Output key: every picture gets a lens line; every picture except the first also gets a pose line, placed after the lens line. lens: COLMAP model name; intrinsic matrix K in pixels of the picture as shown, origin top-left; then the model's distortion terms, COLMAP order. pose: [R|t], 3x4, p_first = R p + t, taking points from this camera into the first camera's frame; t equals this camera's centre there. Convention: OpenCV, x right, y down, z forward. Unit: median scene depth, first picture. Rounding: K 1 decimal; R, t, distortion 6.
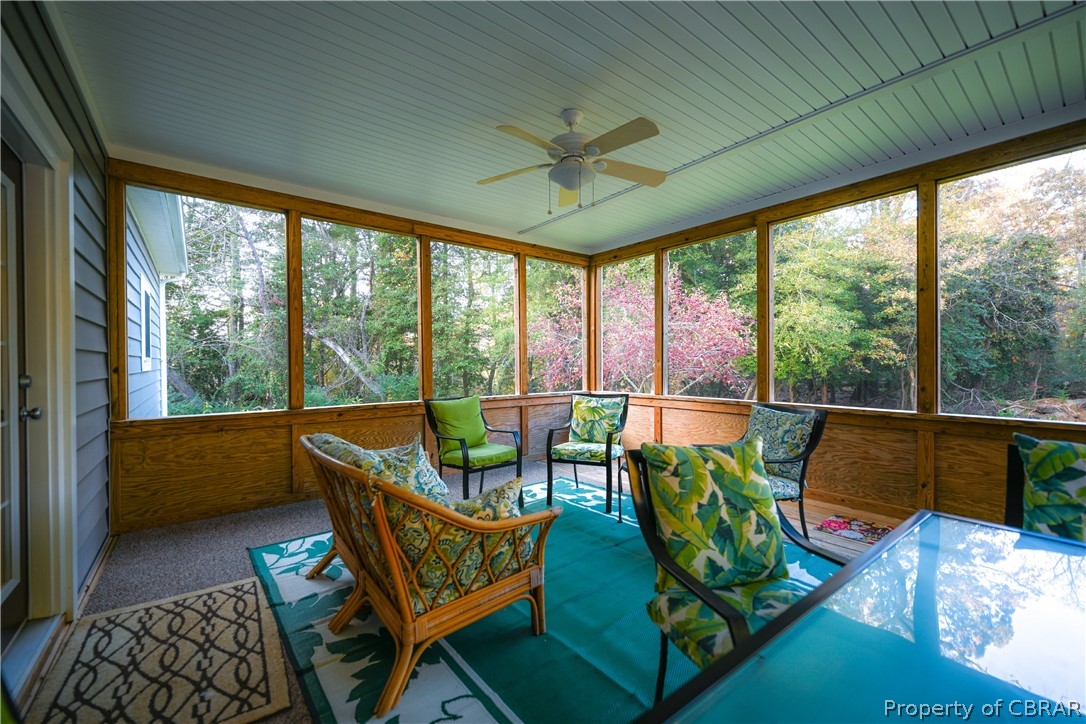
lens RADIAL K [[434.2, 0, 541.2], [0, 434.2, 364.0], [0, 0, 1]] dist [0.002031, -0.000161]
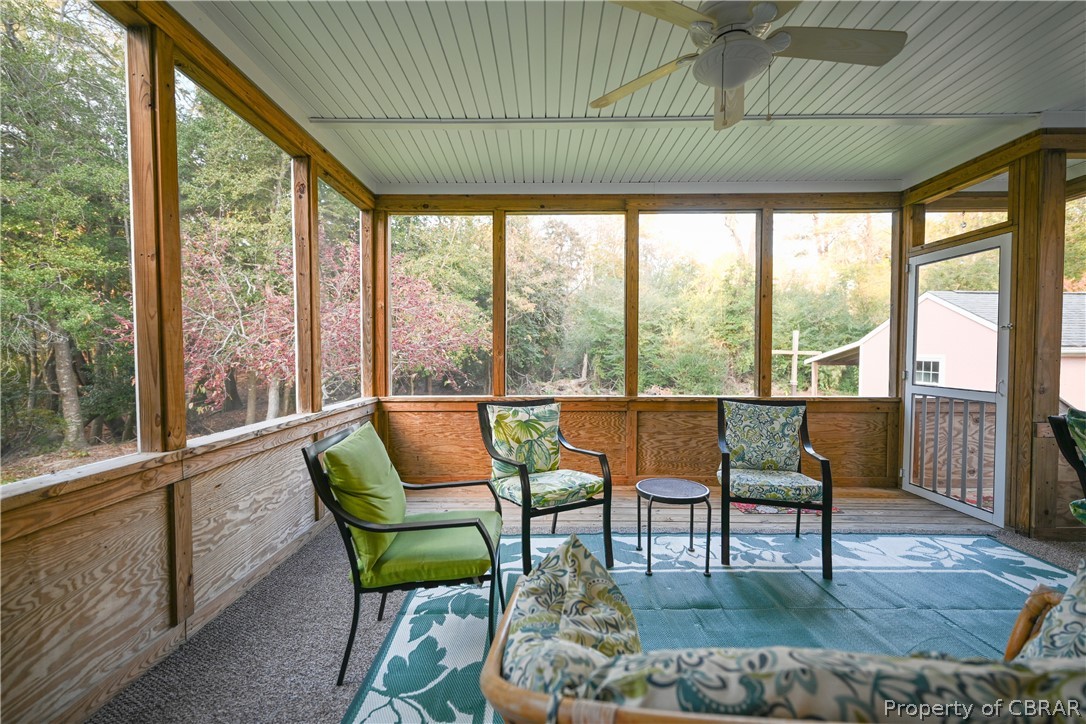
lens RADIAL K [[465.6, 0, 538.0], [0, 465.6, 365.1], [0, 0, 1]] dist [-0.004343, -0.000378]
pose [[0.630754, -0.016483, 0.775808, -0.434857], [0.000472, 0.999782, 0.020858, -0.003127], [-0.775983, -0.012790, 0.630624, 0.531817]]
